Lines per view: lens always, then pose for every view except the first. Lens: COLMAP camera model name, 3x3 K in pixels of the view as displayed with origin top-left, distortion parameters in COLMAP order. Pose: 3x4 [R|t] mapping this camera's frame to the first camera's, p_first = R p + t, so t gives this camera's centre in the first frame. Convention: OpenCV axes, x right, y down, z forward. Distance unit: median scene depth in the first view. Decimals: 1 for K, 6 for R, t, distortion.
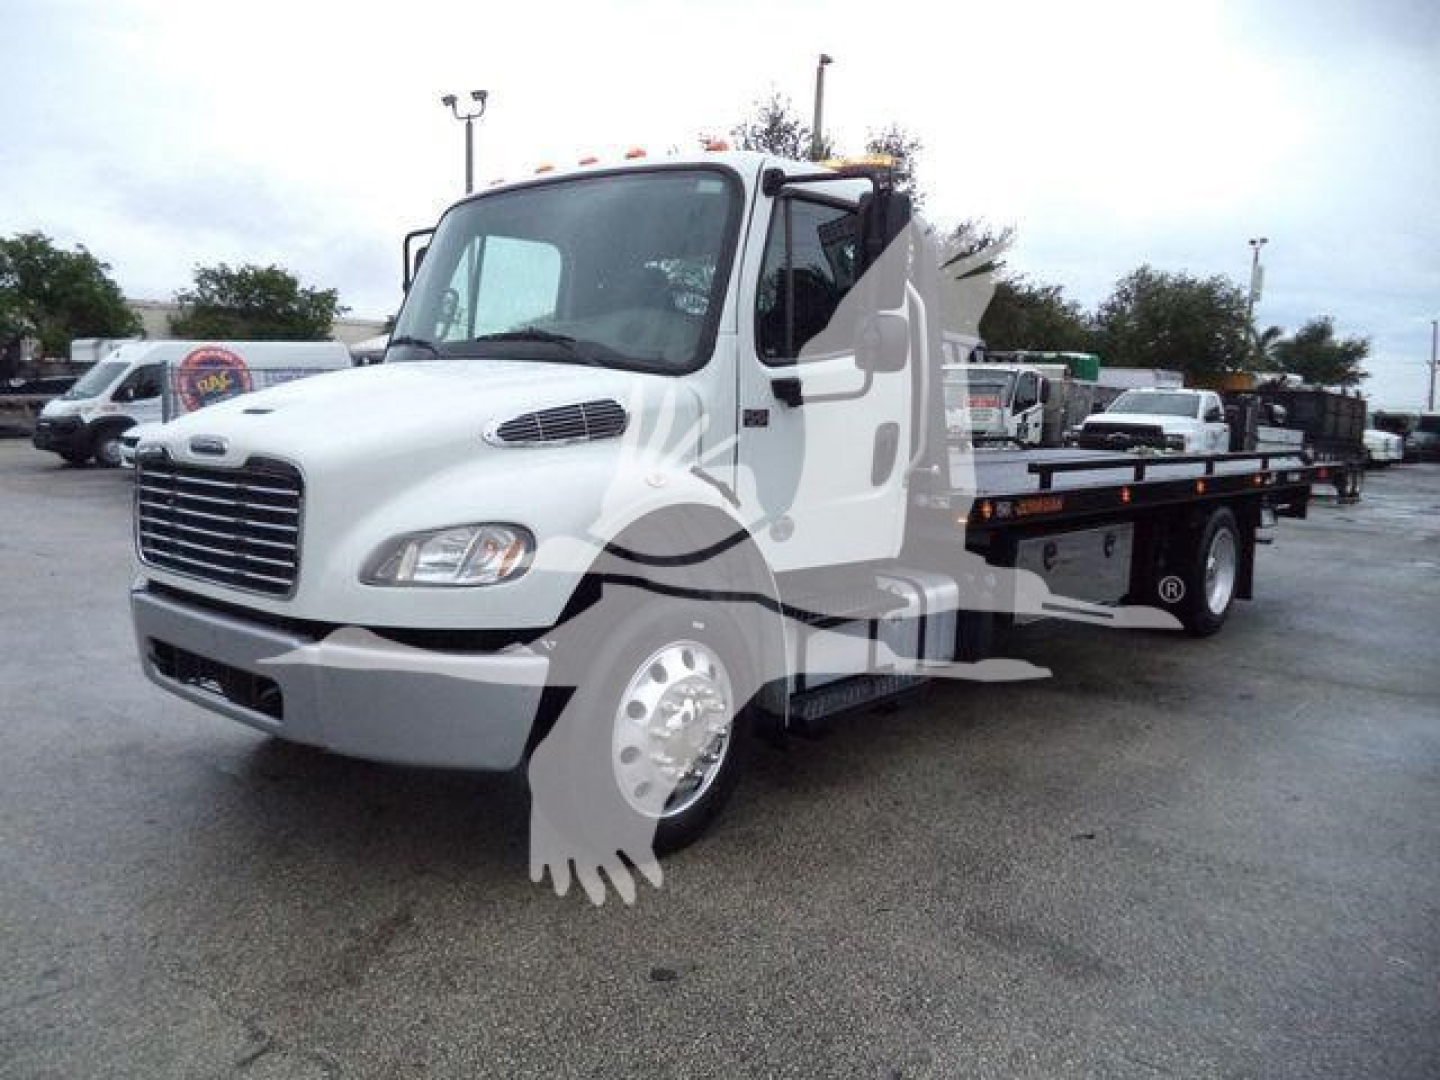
lens RADIAL K [[1171.6, 0, 711.4], [0, 1171.6, 539.0], [0, 0, 1]] dist [-0.028683, 0.000118]
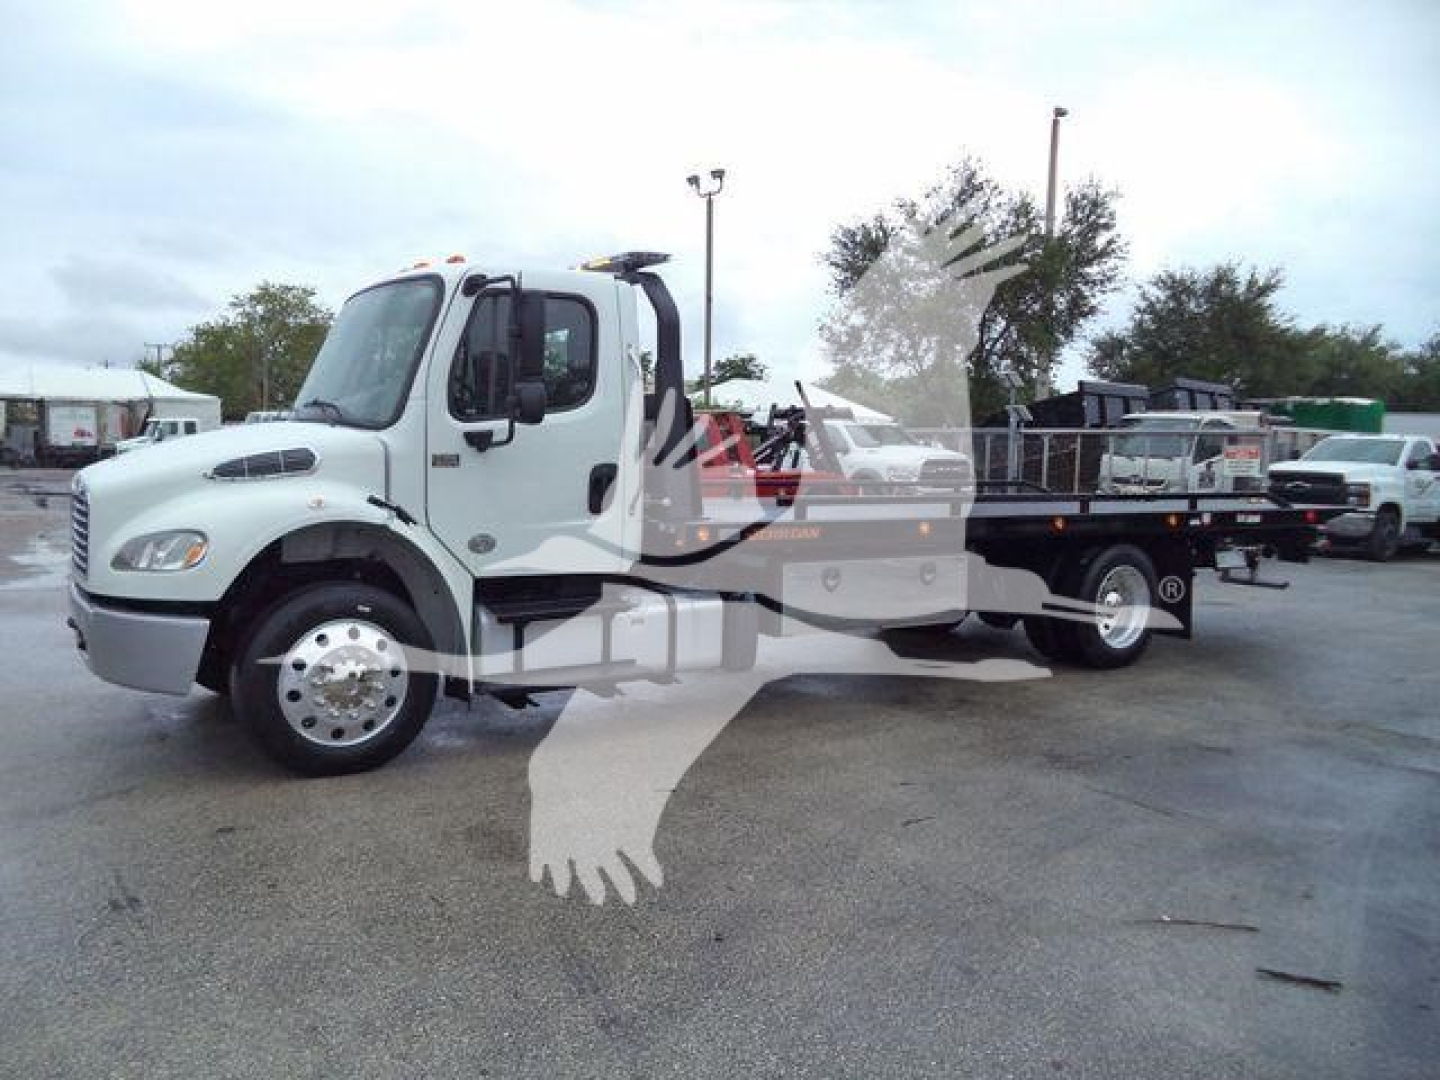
lens RADIAL K [[1171.6, 0, 711.4], [0, 1171.6, 539.0], [0, 0, 1]] dist [-0.028683, 0.000118]
pose [[0.960938, 0.009557, -0.276597, 0.350837], [-0.022337, 0.998821, -0.043090, 0.018968], [0.275859, 0.047585, 0.960019, -0.100635]]
